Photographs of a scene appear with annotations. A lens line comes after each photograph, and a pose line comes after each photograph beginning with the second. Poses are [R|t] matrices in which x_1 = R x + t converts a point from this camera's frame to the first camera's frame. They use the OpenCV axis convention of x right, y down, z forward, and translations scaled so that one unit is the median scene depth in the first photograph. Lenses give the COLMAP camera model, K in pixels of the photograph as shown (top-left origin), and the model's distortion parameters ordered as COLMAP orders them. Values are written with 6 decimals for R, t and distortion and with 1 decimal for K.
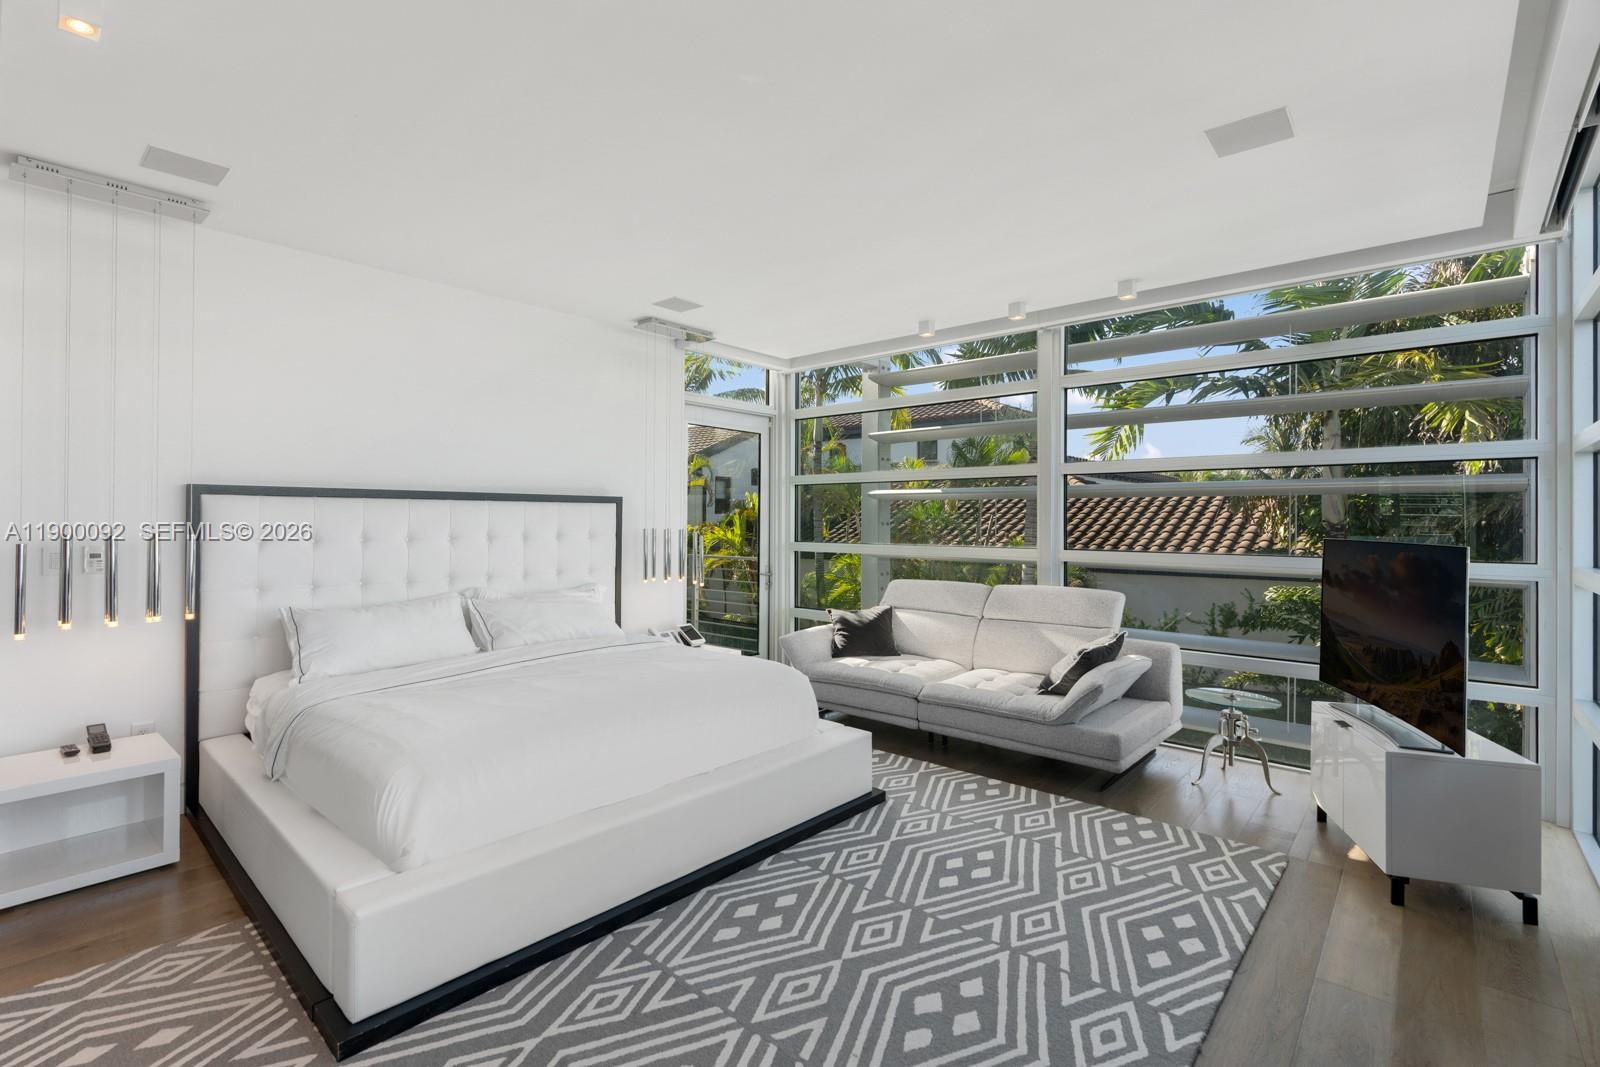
lens RADIAL K [[721.9, 0, 786.9], [0, 721.9, 525.2], [0, 0, 1]] dist [-0.007050, 0.005073]
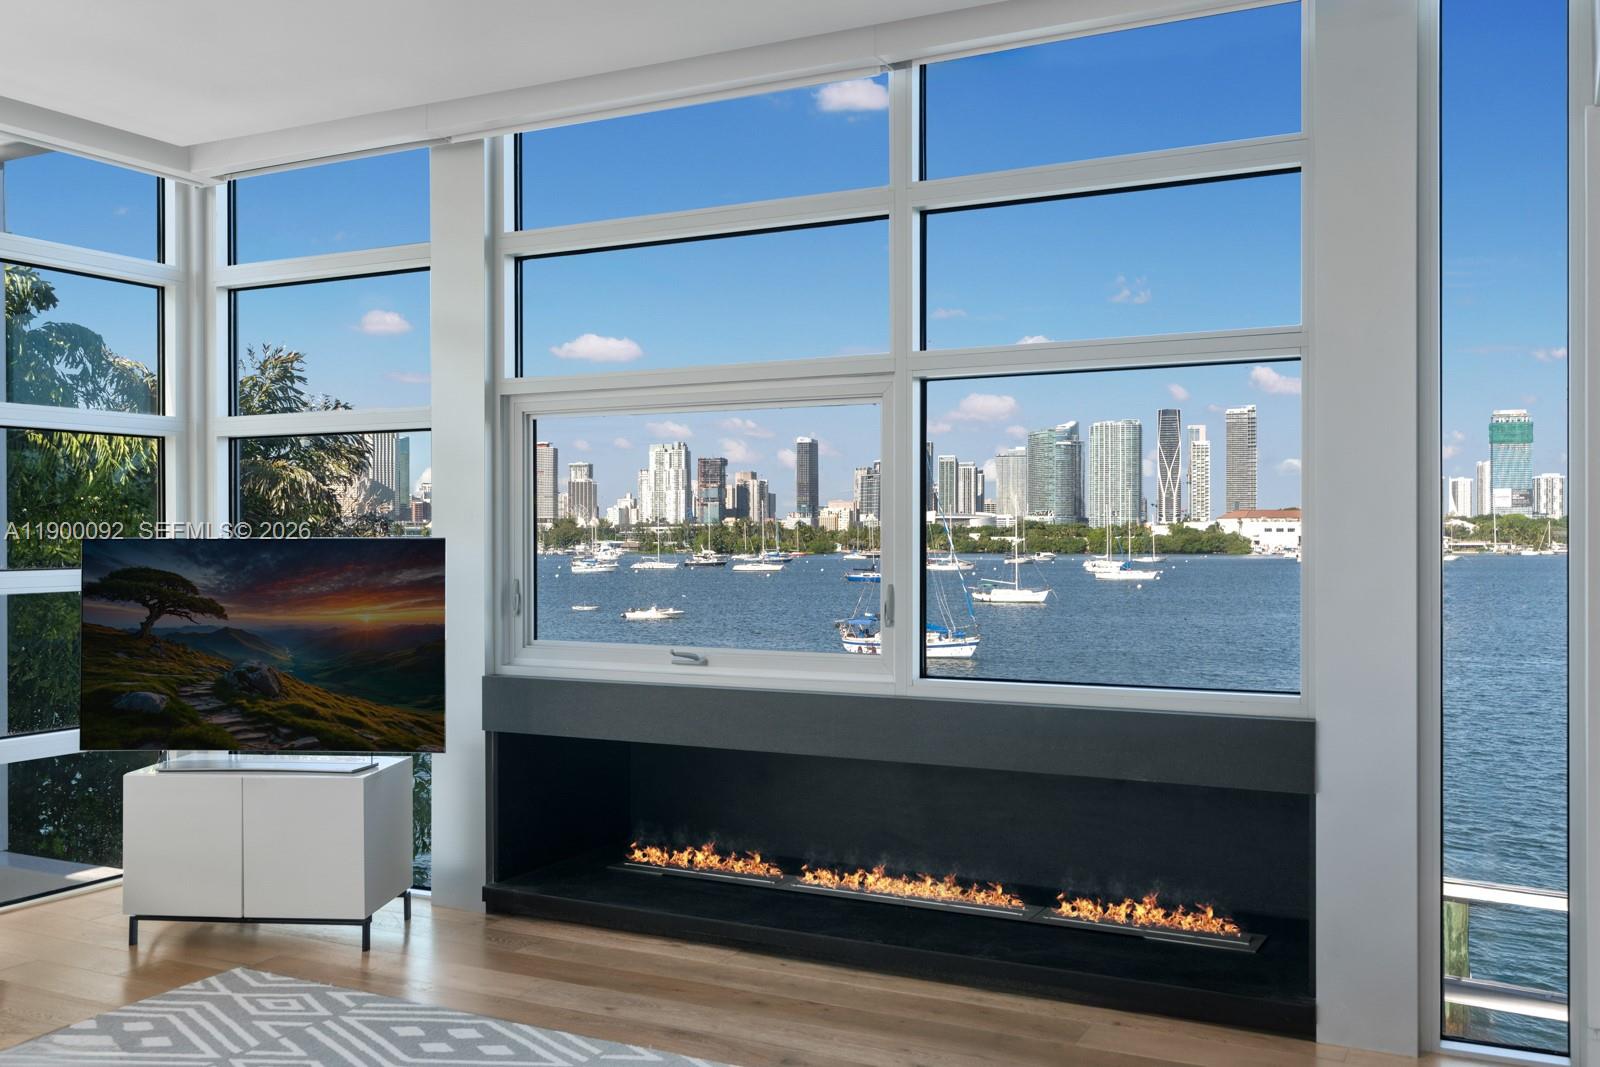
lens RADIAL K [[1496.3, 0, 792.0], [0, 1496.3, 528.1], [0, 0, 1]] dist [0.014069, 0.000000]
pose [[-0.243989, -0.007177, 0.969751, -0.999043], [0.005657, 0.999945, 0.008823, 0.000273], [-0.969762, 0.007639, -0.243935, 0.898415]]
